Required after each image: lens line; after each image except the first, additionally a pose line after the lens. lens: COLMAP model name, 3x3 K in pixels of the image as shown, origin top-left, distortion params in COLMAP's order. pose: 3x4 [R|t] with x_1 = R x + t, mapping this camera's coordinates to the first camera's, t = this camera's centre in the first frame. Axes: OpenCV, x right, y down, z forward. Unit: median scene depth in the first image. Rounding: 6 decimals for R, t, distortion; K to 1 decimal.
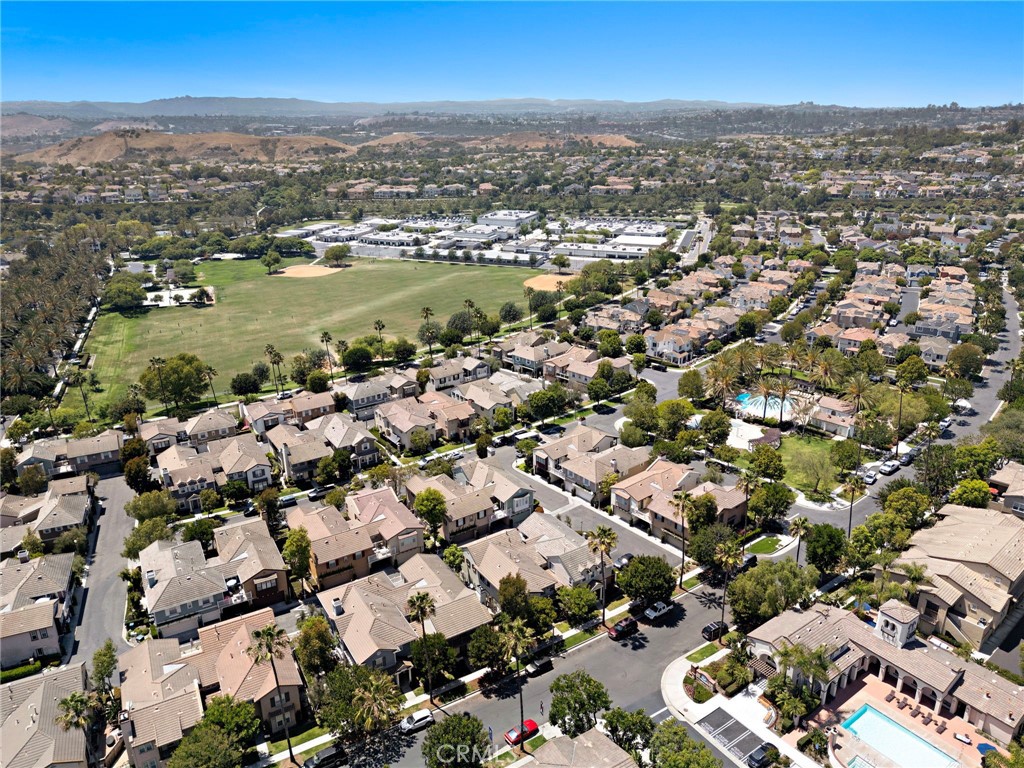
lens RADIAL K [[732.2, 0, 512.0], [0, 732.2, 384.0], [0, 0, 1]] dist [0.090368, -0.094885]
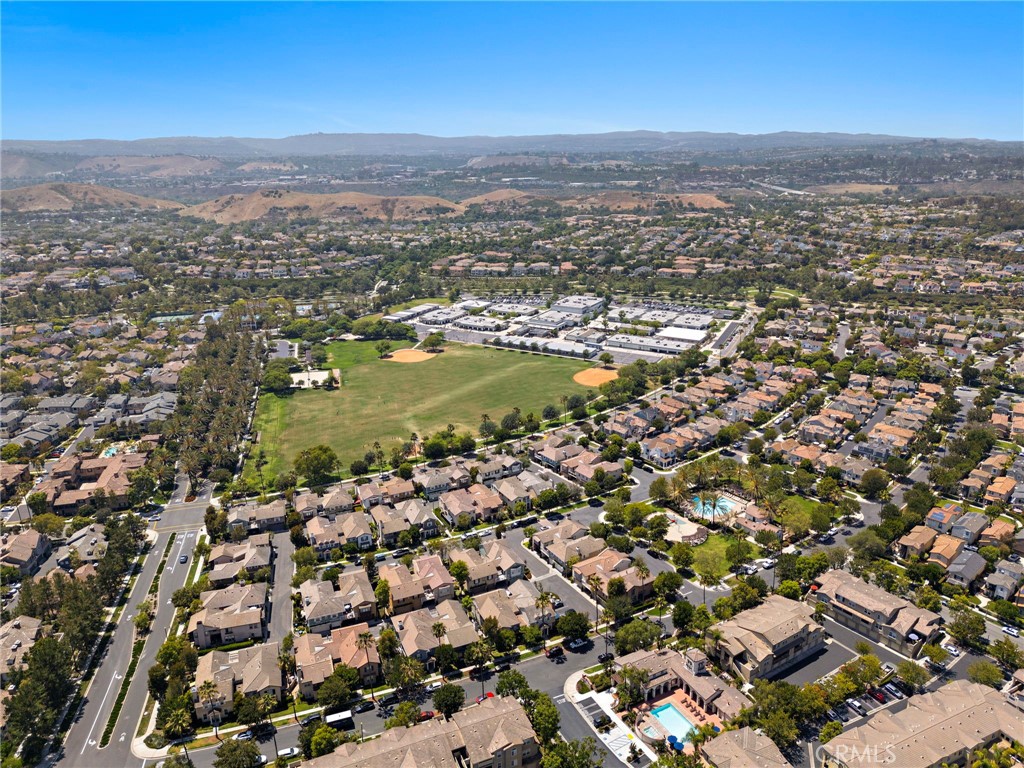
lens RADIAL K [[732.2, 0, 512.0], [0, 732.2, 384.0], [0, 0, 1]] dist [0.090368, -0.094885]
pose [[0.989526, 0.044814, -0.137225, 0.127167], [-0.049369, 0.998331, -0.029970, -0.124709], [0.135653, 0.036431, 0.990086, -0.391908]]
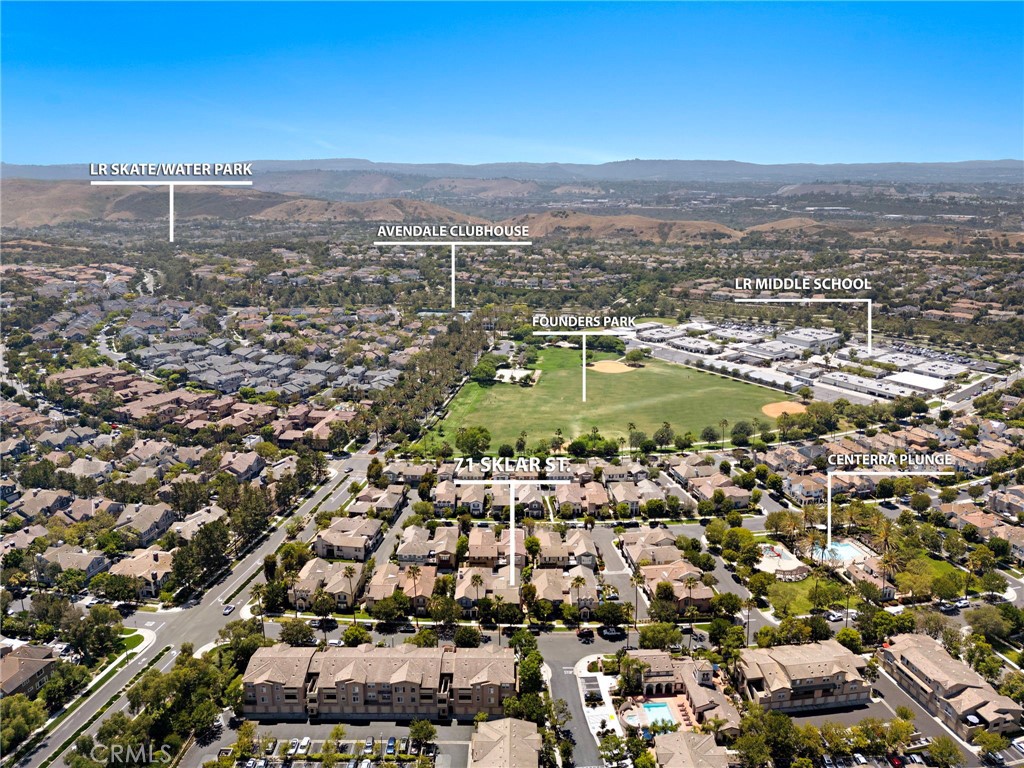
lens RADIAL K [[732.2, 0, 512.0], [0, 732.2, 384.0], [0, 0, 1]] dist [0.090368, -0.094885]
pose [[0.851333, 0.165156, -0.497952, 0.400915], [-0.198368, 0.980026, -0.014098, -0.114152], [0.485677, 0.110779, 0.867090, -0.397441]]
